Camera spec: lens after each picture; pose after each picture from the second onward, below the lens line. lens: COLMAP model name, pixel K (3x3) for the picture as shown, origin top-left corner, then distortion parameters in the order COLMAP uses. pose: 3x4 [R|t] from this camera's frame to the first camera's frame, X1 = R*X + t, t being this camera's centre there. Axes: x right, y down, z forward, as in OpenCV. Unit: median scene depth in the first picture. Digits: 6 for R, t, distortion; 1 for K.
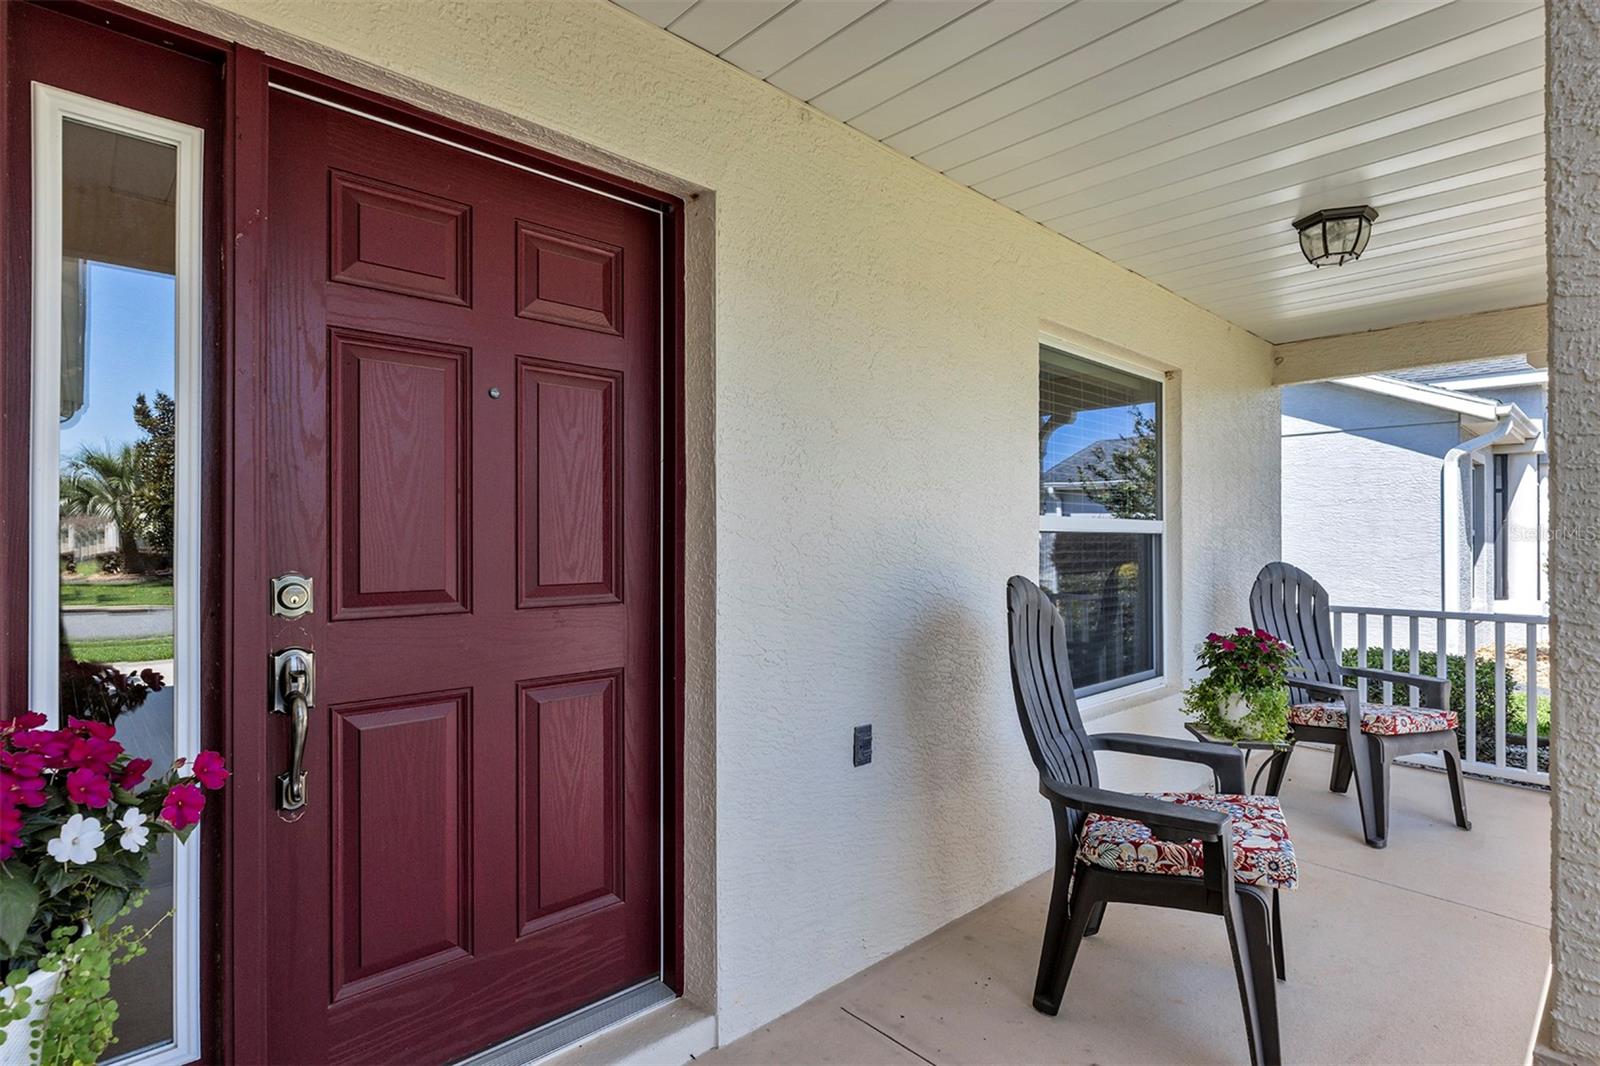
lens RADIAL K [[805.1, 0, 800.0], [0, 805.1, 533.0], [0, 0, 1]] dist [-0.002017, -0.000417]
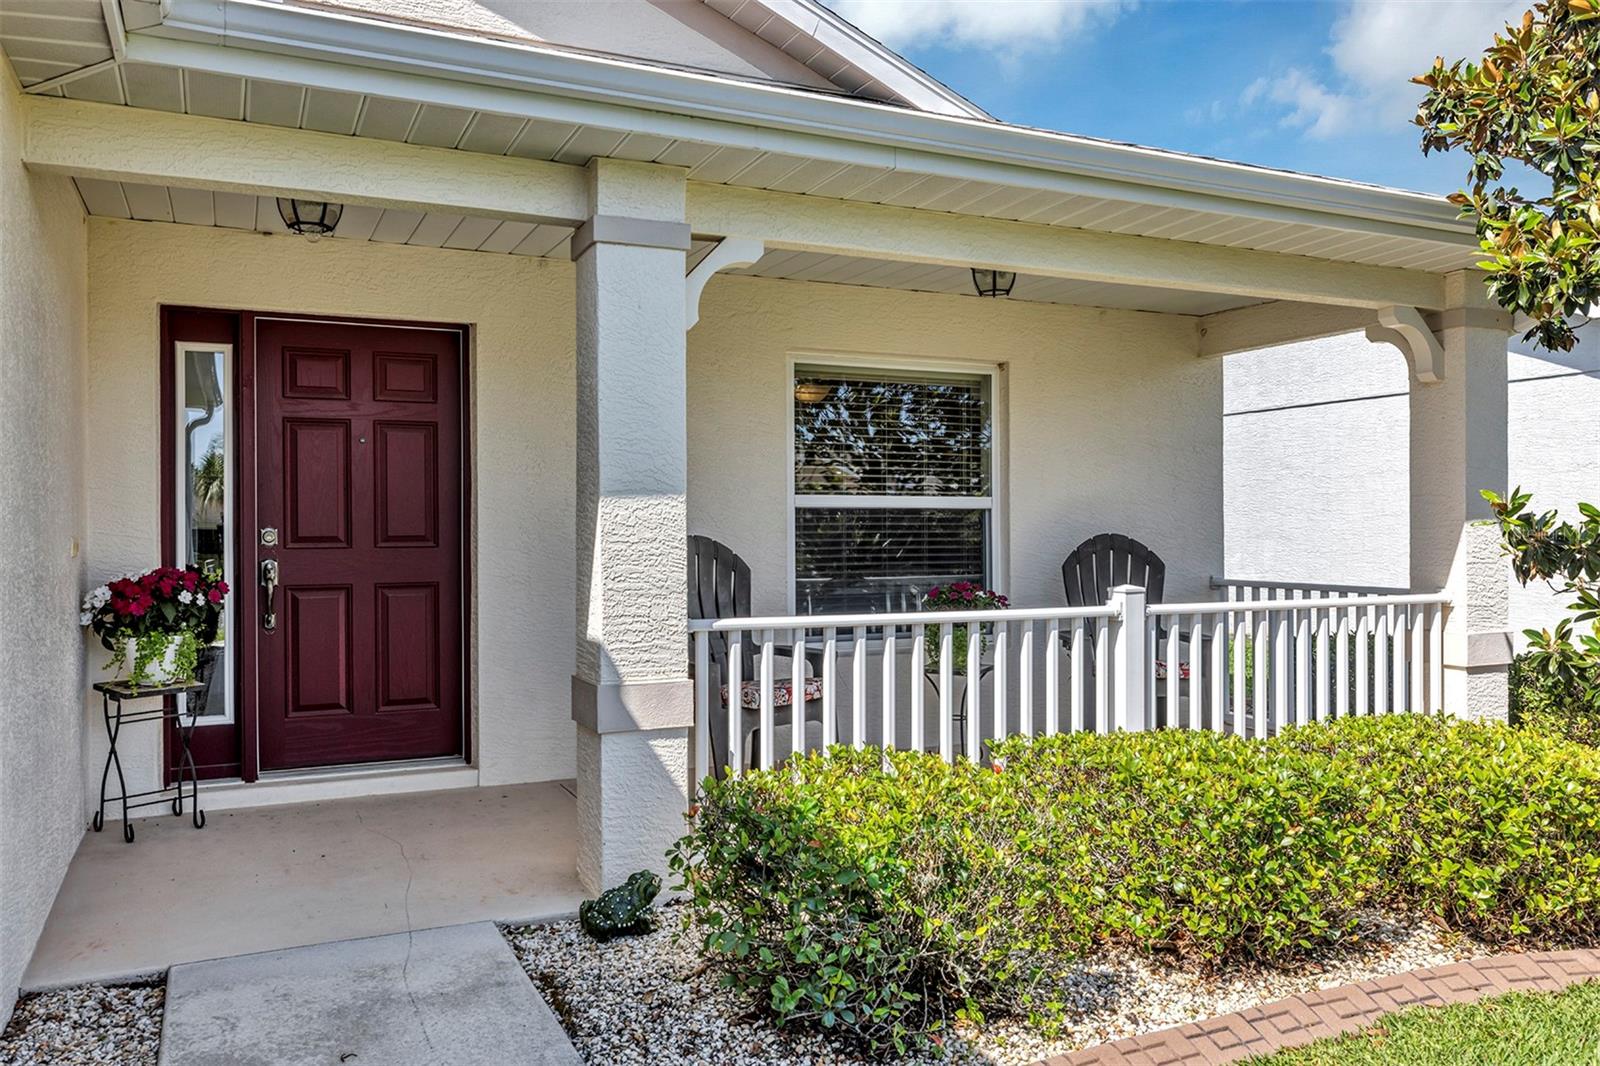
lens RADIAL K [[1226.3, 0, 801.6], [0, 1226.3, 519.8], [0, 0, 1]] dist [0.007879, 0.001993]
pose [[0.953215, -0.004101, -0.302267, 1.730516], [0.005114, 0.999984, 0.002561, 0.026054], [0.302251, -0.003987, 0.953220, -1.736347]]
